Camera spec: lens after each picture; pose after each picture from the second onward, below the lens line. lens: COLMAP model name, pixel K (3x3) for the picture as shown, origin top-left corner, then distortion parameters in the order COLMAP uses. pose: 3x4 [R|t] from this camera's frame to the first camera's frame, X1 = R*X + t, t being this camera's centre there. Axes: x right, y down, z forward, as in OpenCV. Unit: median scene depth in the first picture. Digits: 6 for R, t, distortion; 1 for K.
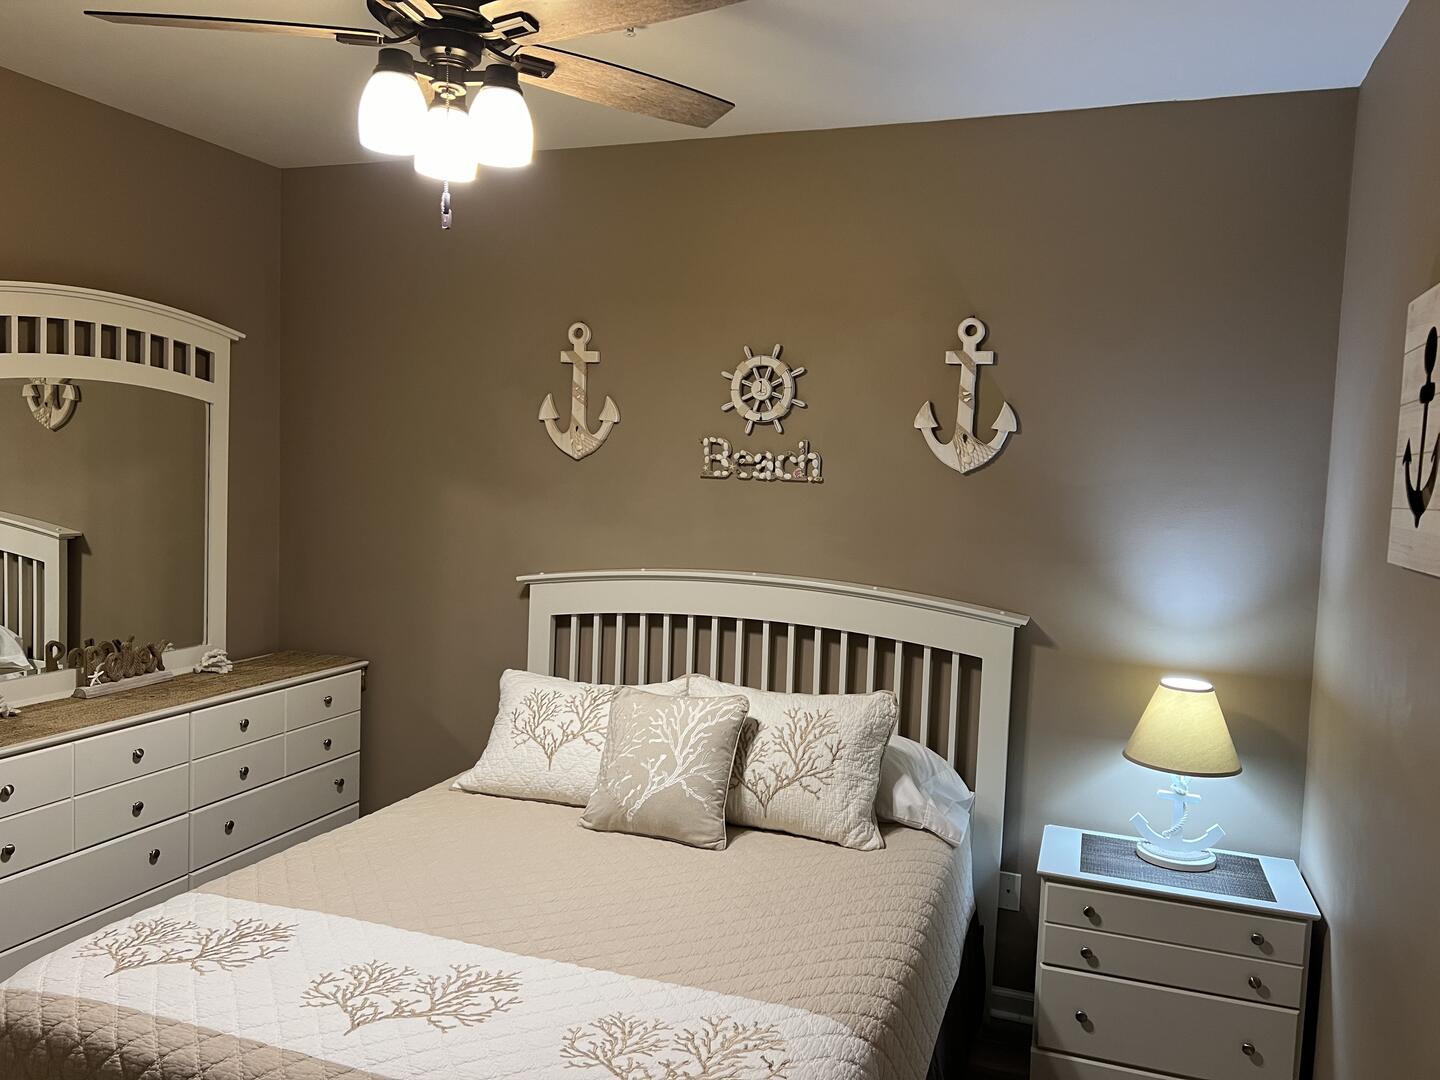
lens RADIAL K [[1061.4, 0, 730.9], [0, 1061.4, 542.8], [0, 0, 1]] dist [0.027757, -0.028044]
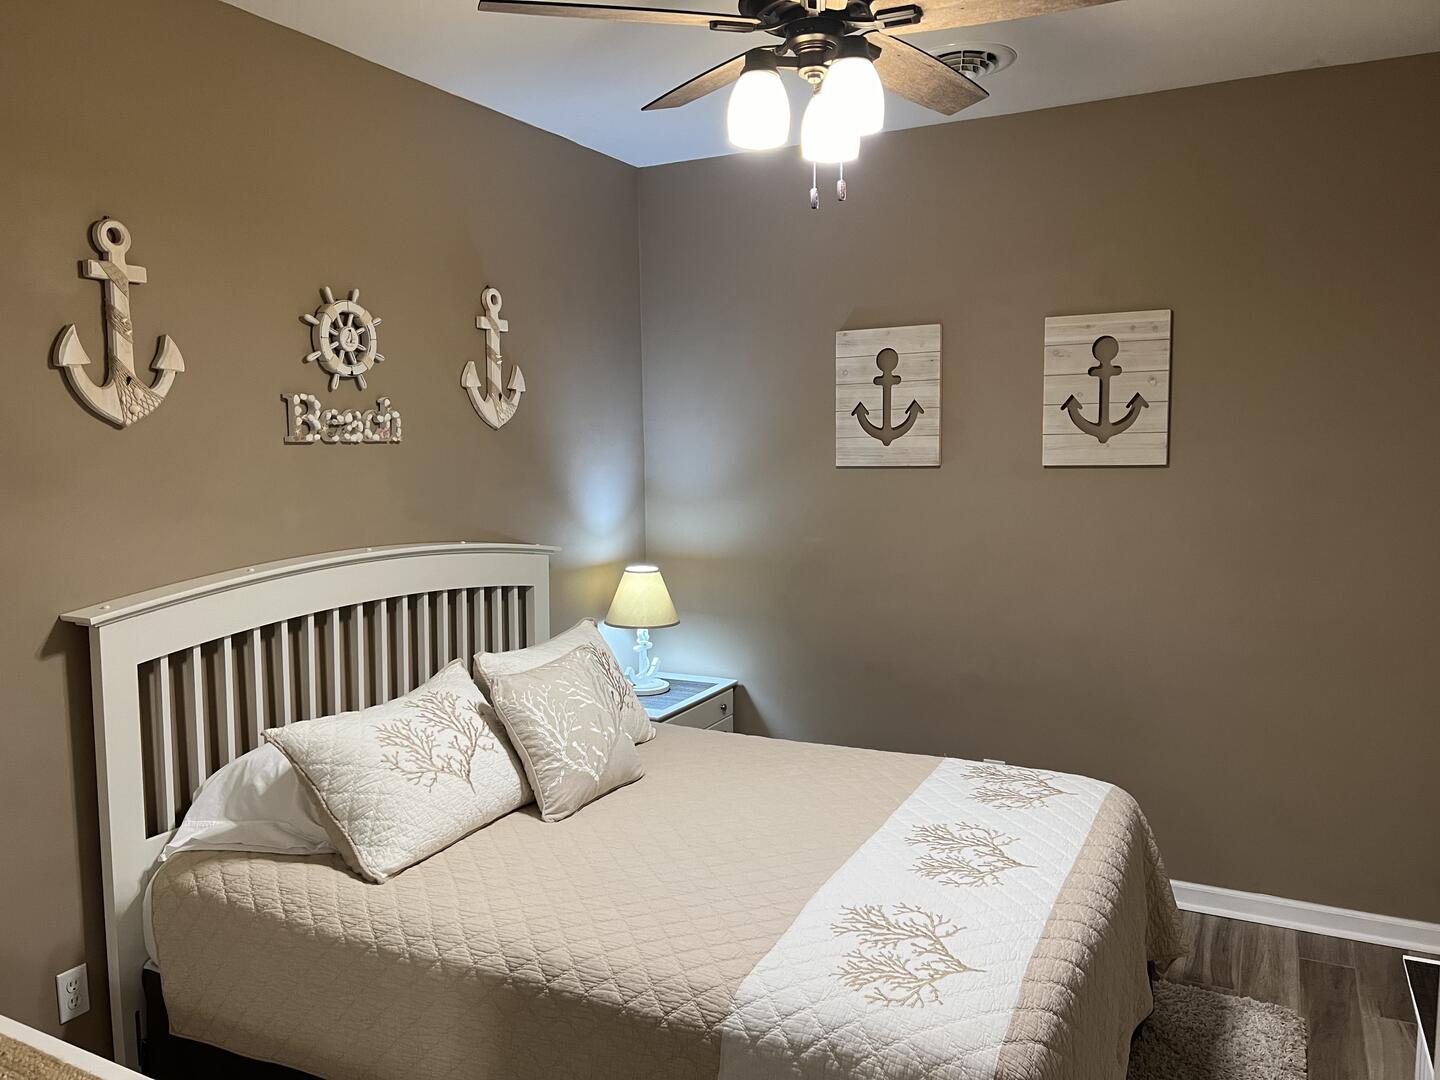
lens RADIAL K [[1061.4, 0, 733.3], [0, 1061.4, 539.1], [0, 0, 1]] dist [0.027757, -0.028044]
pose [[0.123873, -0.143801, 0.981823, -0.819486], [0.066697, 0.988413, 0.136352, -0.079862], [-0.990054, 0.048594, 0.132029, 0.572562]]
